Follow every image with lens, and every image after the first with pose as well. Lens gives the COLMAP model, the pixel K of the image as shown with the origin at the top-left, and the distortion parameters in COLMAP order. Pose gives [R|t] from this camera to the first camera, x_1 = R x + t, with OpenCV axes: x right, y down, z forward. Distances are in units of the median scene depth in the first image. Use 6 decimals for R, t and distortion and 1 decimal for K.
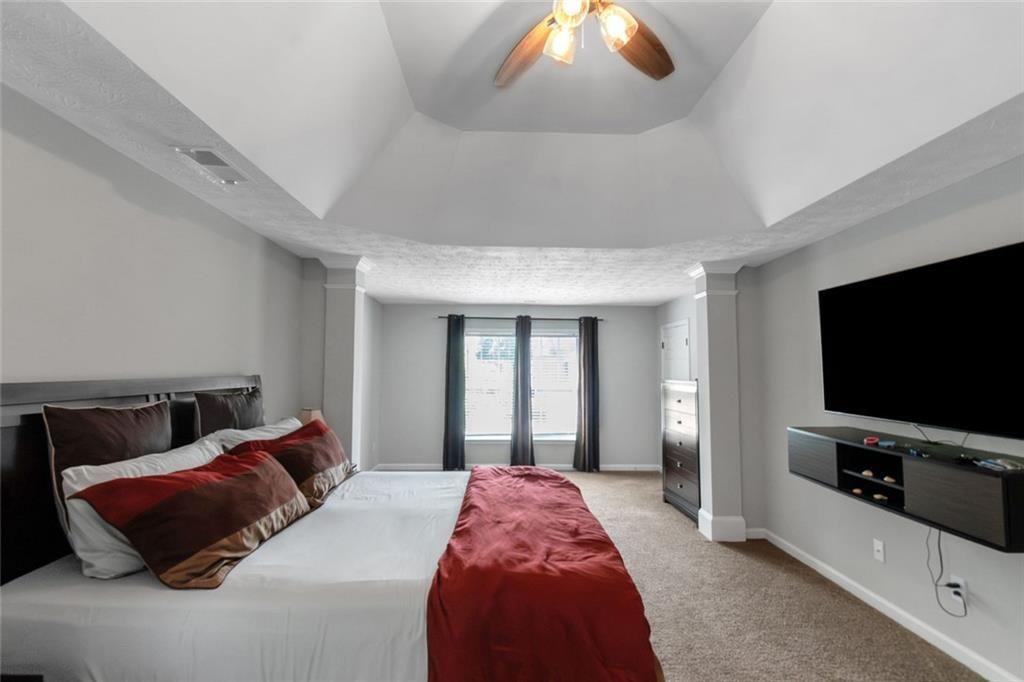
lens RADIAL K [[486.9, 0, 512.0], [0, 486.9, 341.0], [0, 0, 1]] dist [0.009378, -0.000694]
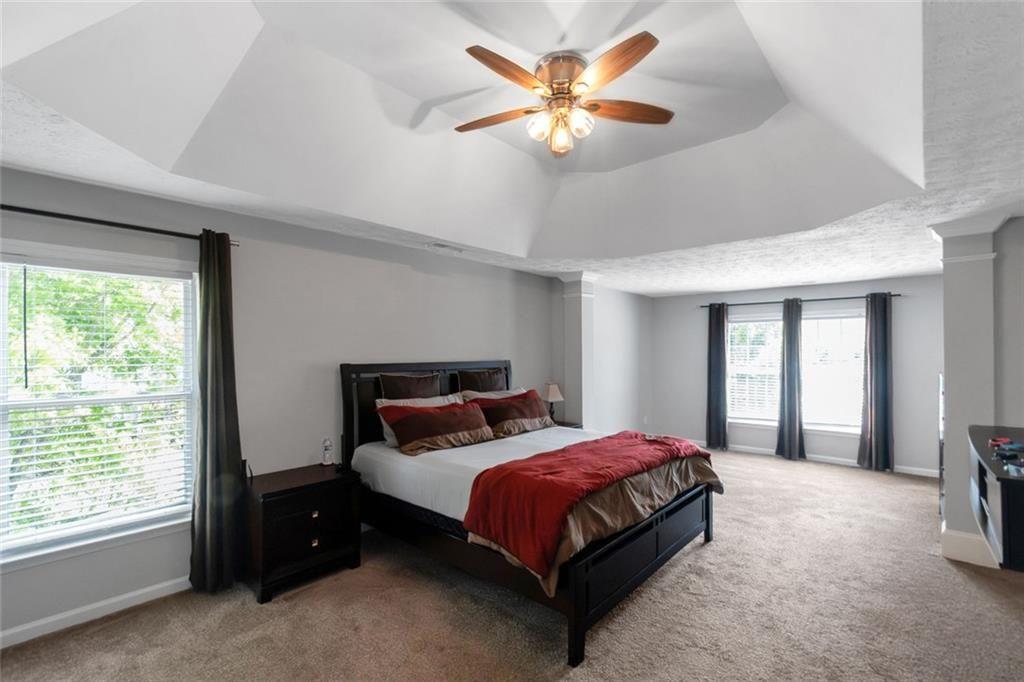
lens RADIAL K [[465.9, 0, 512.0], [0, 465.9, 341.0], [0, 0, 1]] dist [-0.001559, 0.000052]
pose [[0.734603, -0.025887, -0.678003, 0.334833], [0.046203, 0.998861, 0.011922, -0.006491], [0.676922, -0.040083, 0.734962, -0.066828]]
